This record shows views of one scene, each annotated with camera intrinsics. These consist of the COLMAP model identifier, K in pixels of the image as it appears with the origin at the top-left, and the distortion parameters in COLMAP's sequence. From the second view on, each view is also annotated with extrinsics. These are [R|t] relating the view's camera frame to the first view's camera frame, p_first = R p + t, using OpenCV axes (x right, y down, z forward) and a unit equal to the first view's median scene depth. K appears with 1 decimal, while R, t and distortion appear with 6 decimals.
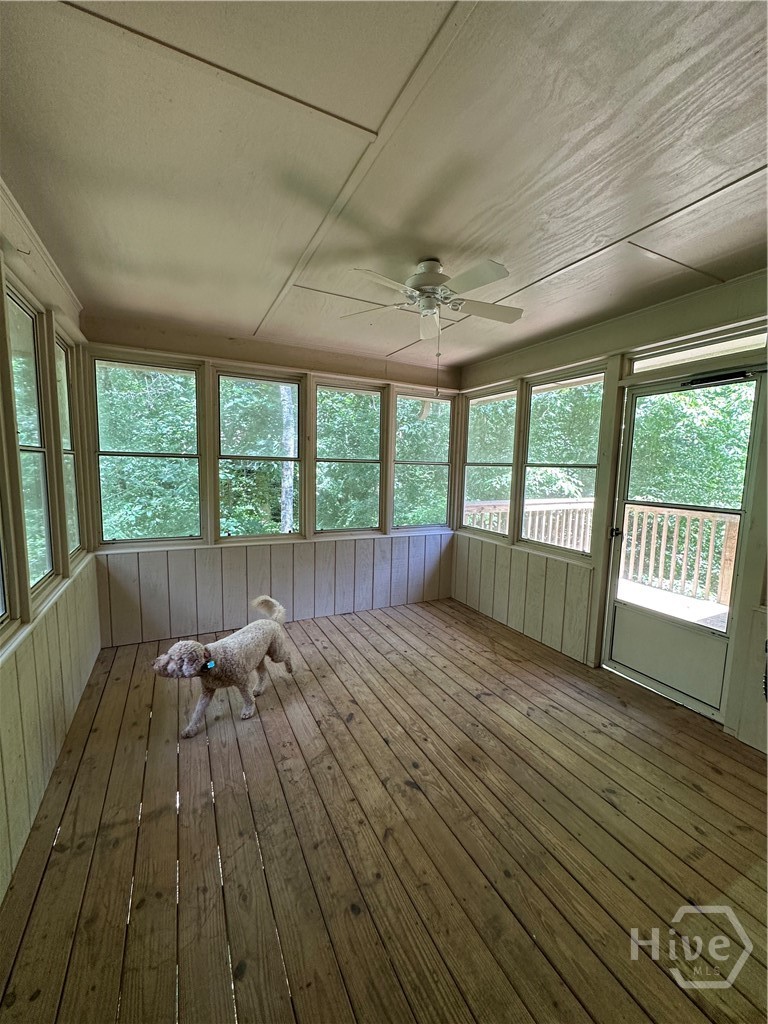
lens RADIAL K [[408.0, 0, 383.3], [0, 408.0, 511.8], [0, 0, 1]] dist [-0.005064, 0.001300]
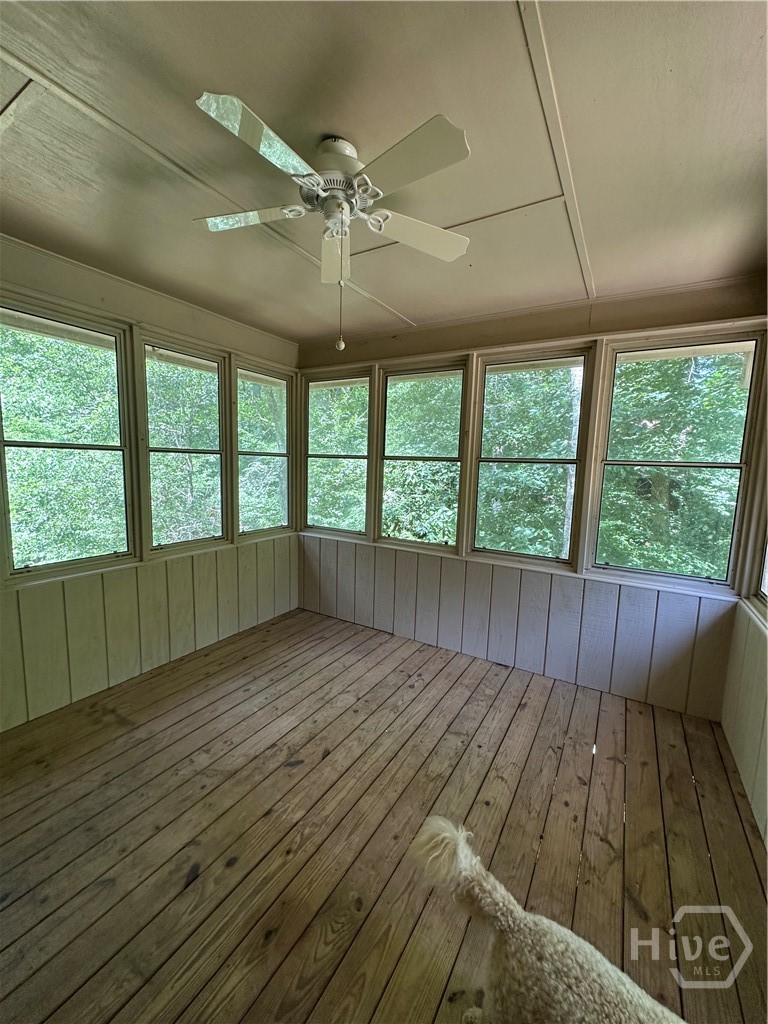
lens RADIAL K [[408.0, 0, 383.3], [0, 408.0, 511.8], [0, 0, 1]] dist [-0.005064, 0.001300]
pose [[0.537808, 0.091395, -0.838099, 0.449718], [-0.110239, 0.993195, 0.037568, -0.037901], [0.835829, 0.072186, 0.544223, 0.447774]]
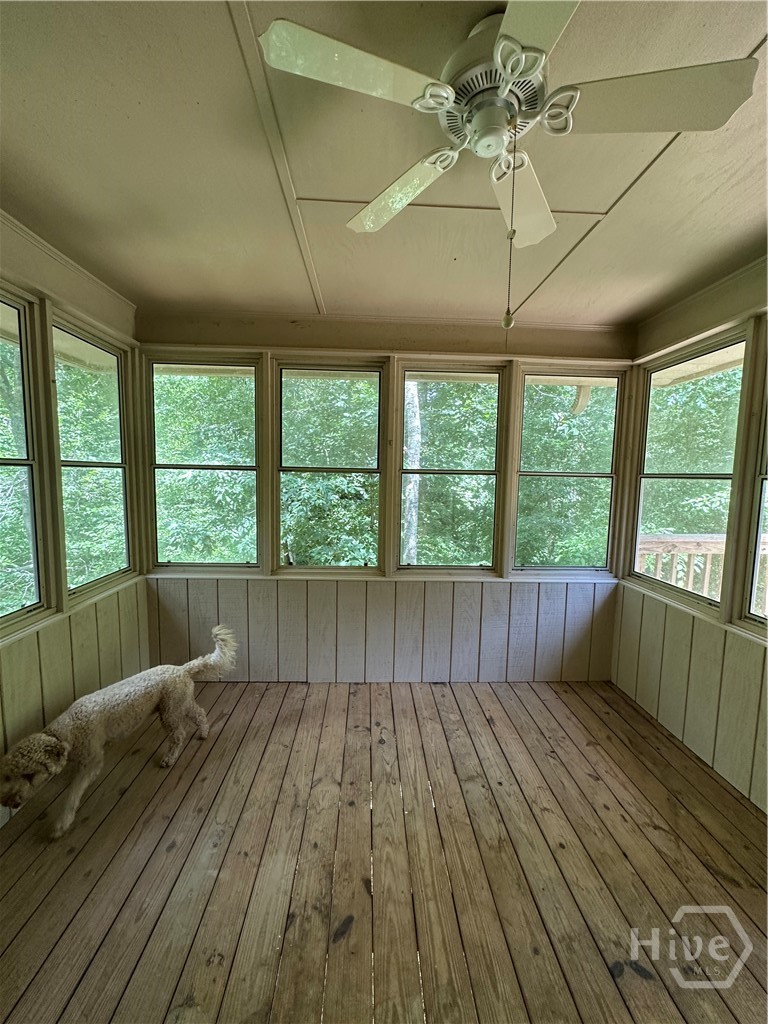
lens RADIAL K [[408.0, 0, 383.3], [0, 408.0, 511.8], [0, 0, 1]] dist [-0.005064, 0.001300]
pose [[0.912192, 0.030650, -0.408615, 0.121458], [-0.042441, 0.998902, -0.019818, -0.039898], [0.407559, 0.035420, 0.912492, 0.332458]]
